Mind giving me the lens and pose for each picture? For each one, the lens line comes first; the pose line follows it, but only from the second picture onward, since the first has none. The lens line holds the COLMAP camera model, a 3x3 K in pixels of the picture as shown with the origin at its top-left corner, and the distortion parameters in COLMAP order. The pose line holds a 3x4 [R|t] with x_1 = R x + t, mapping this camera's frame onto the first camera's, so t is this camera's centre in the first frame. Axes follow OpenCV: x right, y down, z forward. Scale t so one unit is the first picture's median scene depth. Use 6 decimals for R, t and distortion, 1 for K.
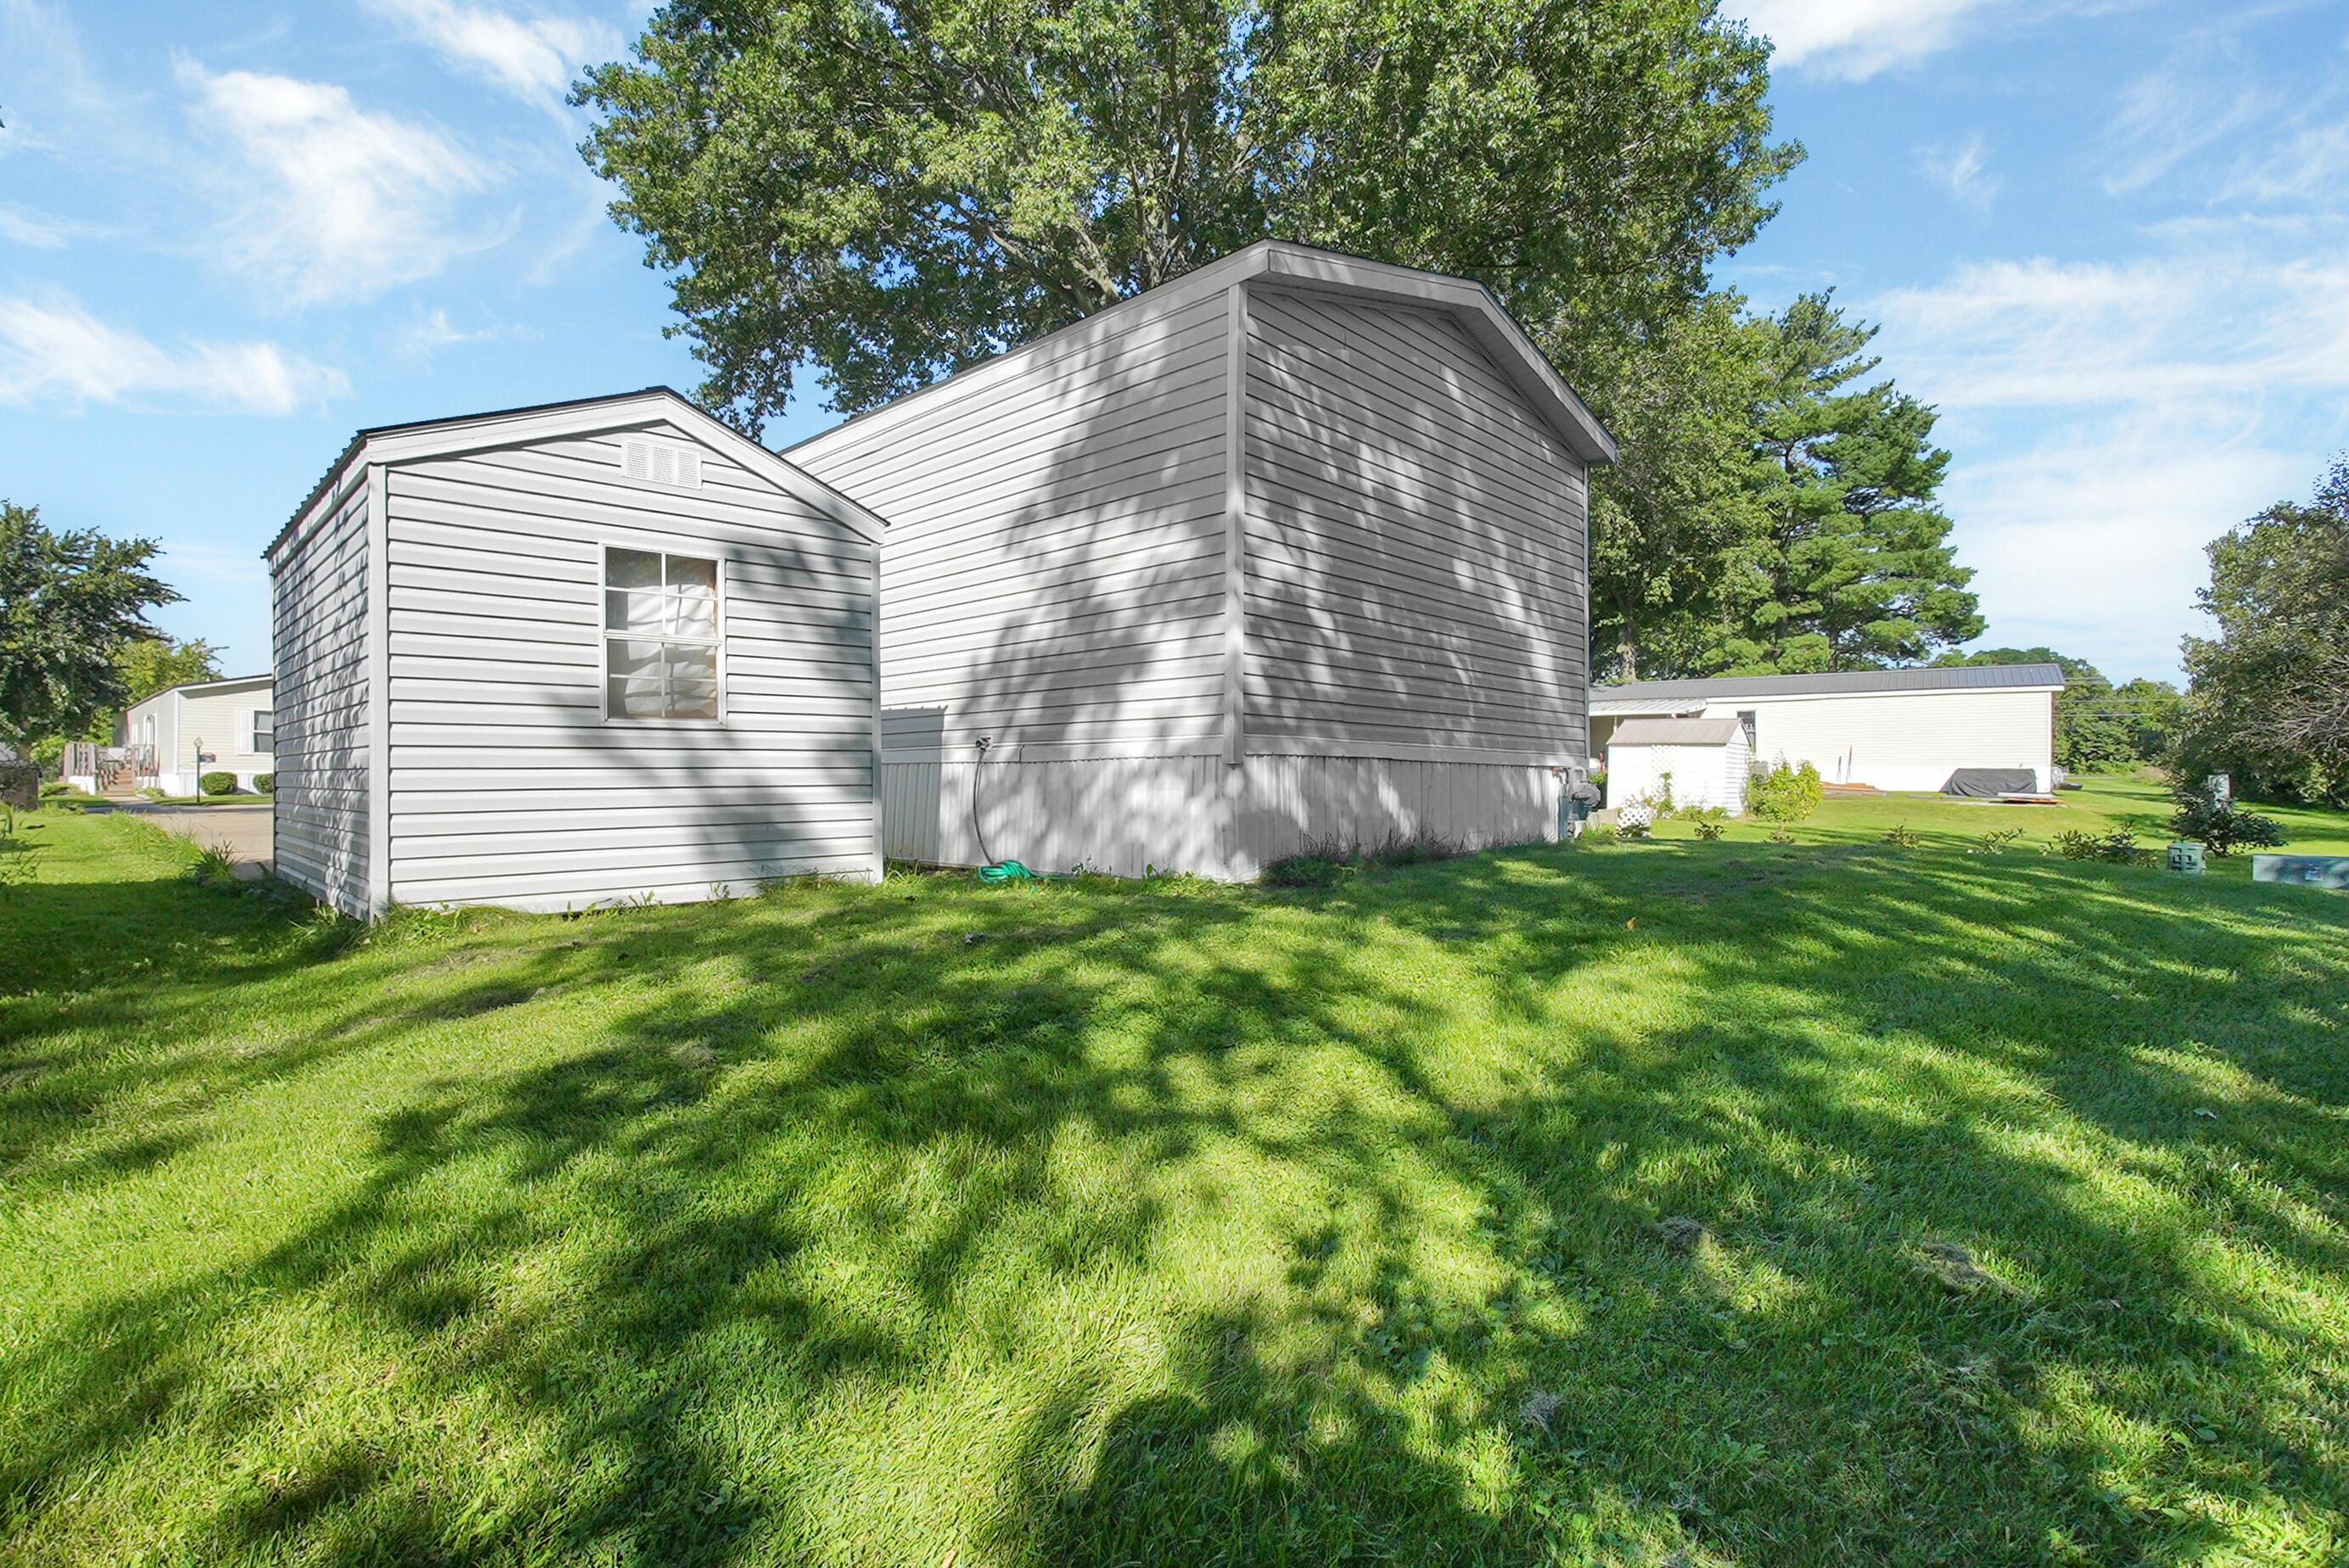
lens RADIAL K [[1076.9, 0, 1170.7], [0, 1076.9, 785.4], [0, 0, 1]] dist [0.010249, 0.000150]
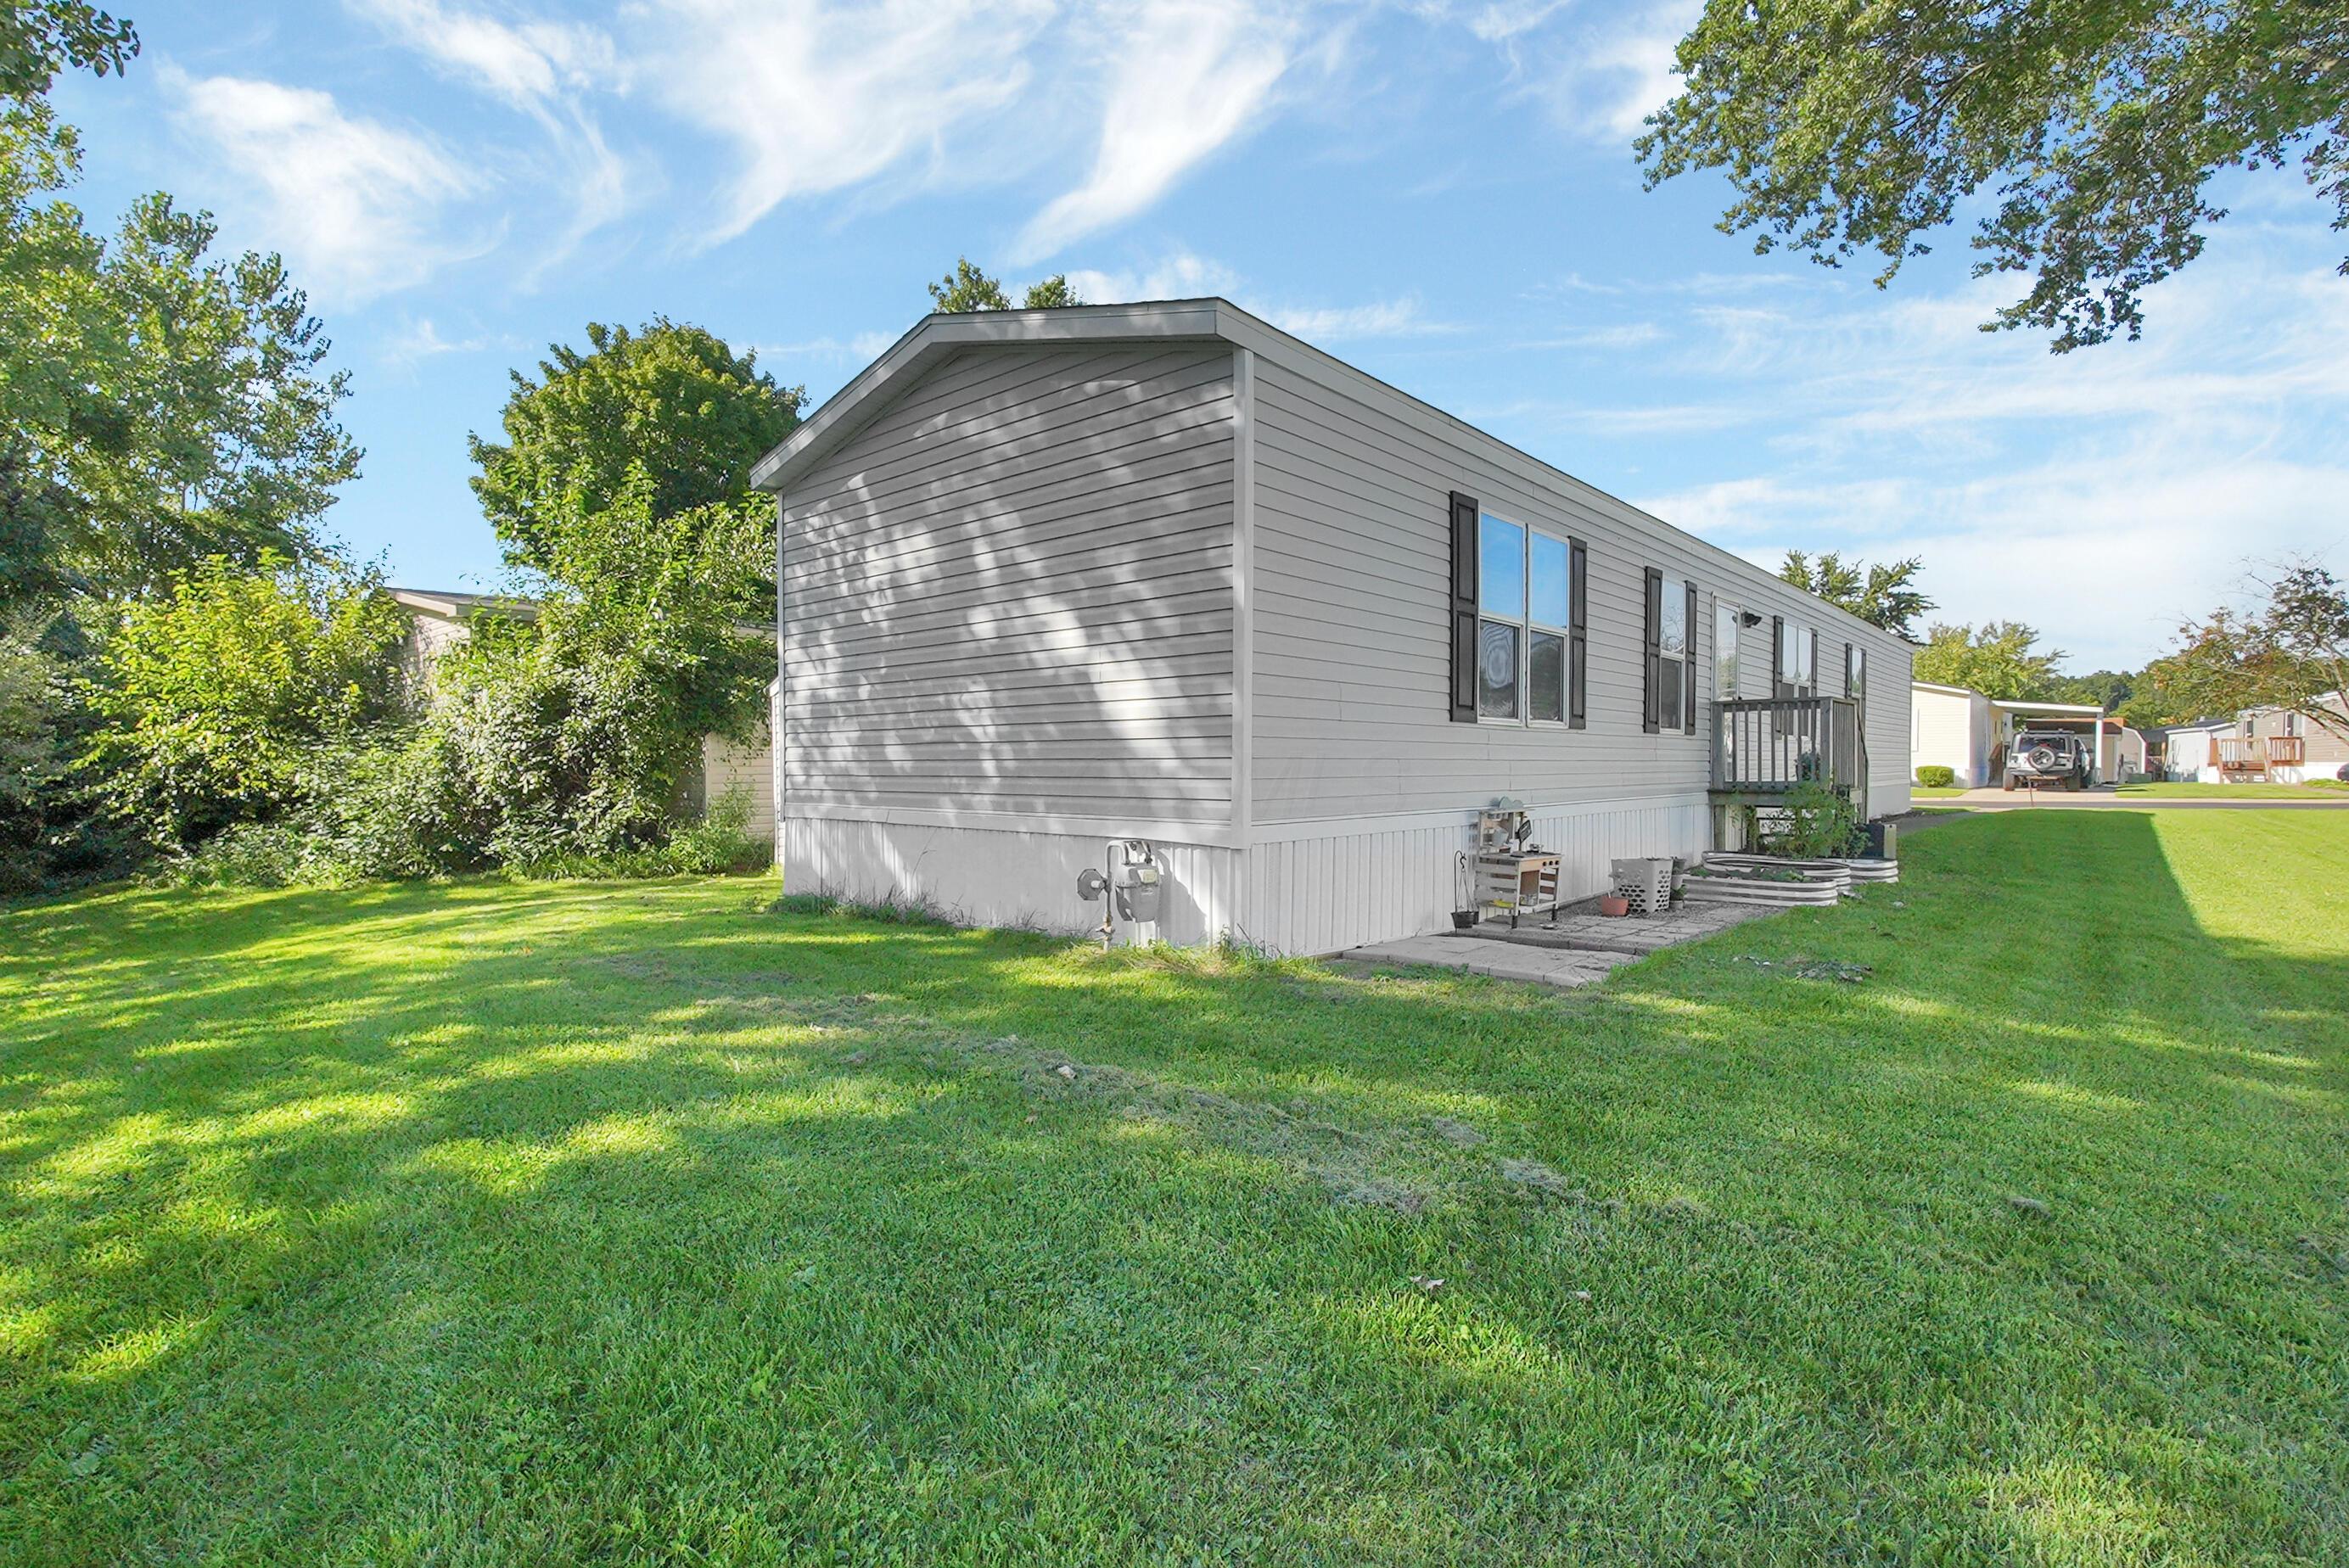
lens RADIAL K [[1076.9, 0, 1173.7], [0, 1076.9, 775.7], [0, 0, 1]] dist [0.010249, 0.000150]
pose [[0.054672, 0.009420, -0.998460, 1.332398], [0.003290, 0.999948, 0.009615, -0.083725], [0.998499, -0.003811, 0.054638, 1.247442]]
